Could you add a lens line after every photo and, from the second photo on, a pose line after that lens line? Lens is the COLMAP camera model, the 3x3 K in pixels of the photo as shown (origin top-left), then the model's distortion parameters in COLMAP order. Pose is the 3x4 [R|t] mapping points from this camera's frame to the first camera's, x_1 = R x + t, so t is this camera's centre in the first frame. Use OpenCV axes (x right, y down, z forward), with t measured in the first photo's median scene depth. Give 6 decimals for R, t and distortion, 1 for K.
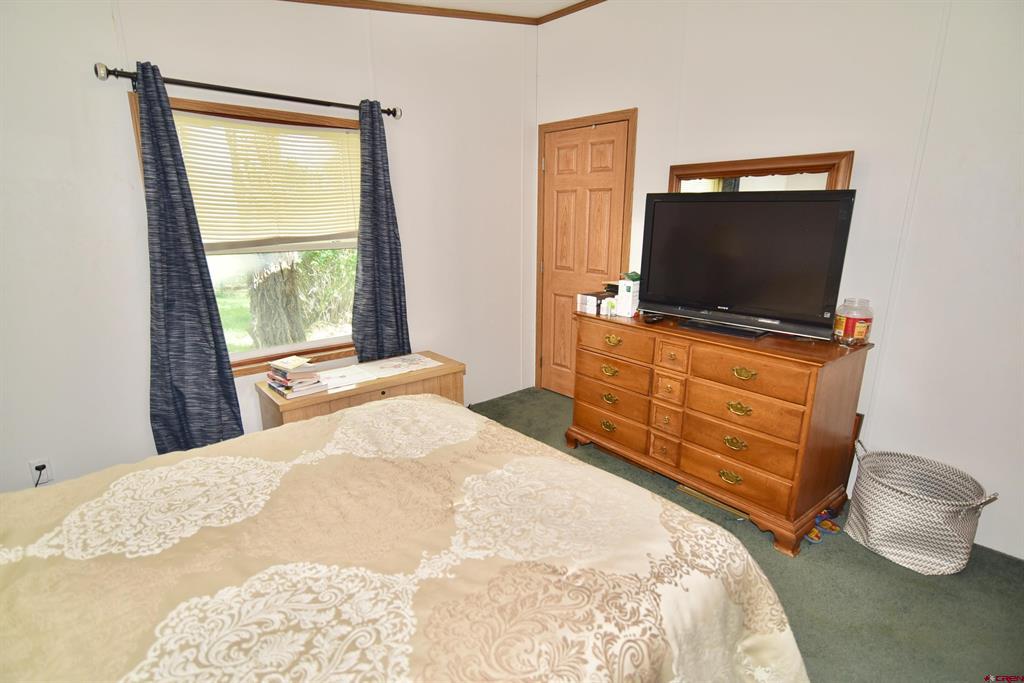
lens RADIAL K [[516.6, 0, 511.8], [0, 516.6, 345.7], [0, 0, 1]] dist [0.003256, 0.001083]
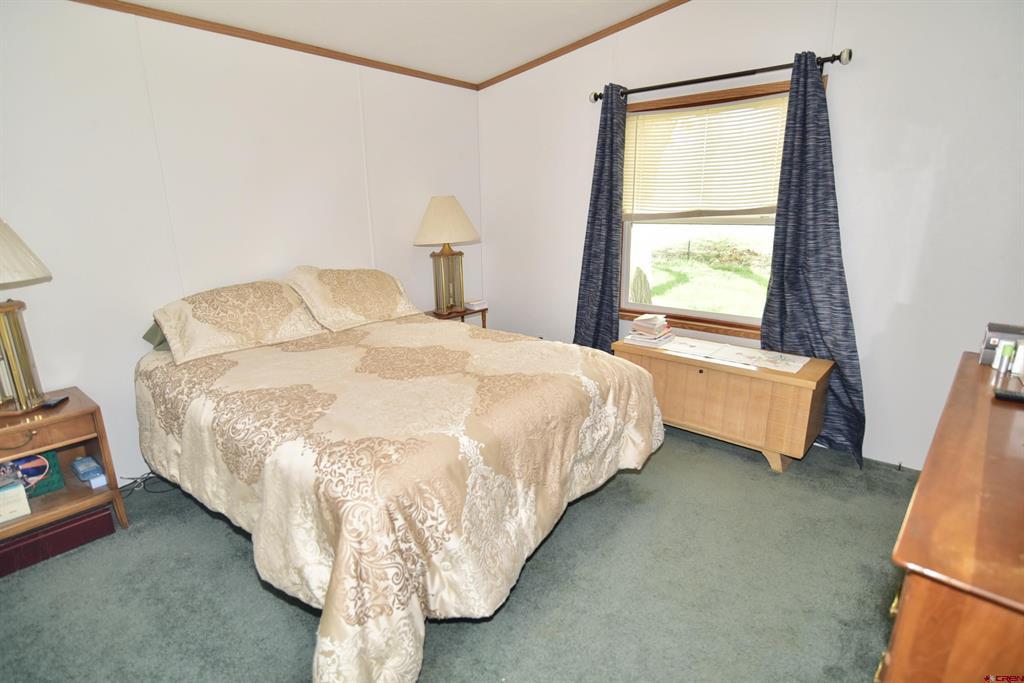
lens RADIAL K [[516.6, 0, 515.2], [0, 516.6, 348.1], [0, 0, 1]] dist [0.003256, 0.001083]
pose [[0.134654, 0.264659, -0.954895, 0.623723], [-0.235382, 0.944631, 0.228622, -0.090559], [0.962530, 0.193981, 0.189494, 0.464918]]
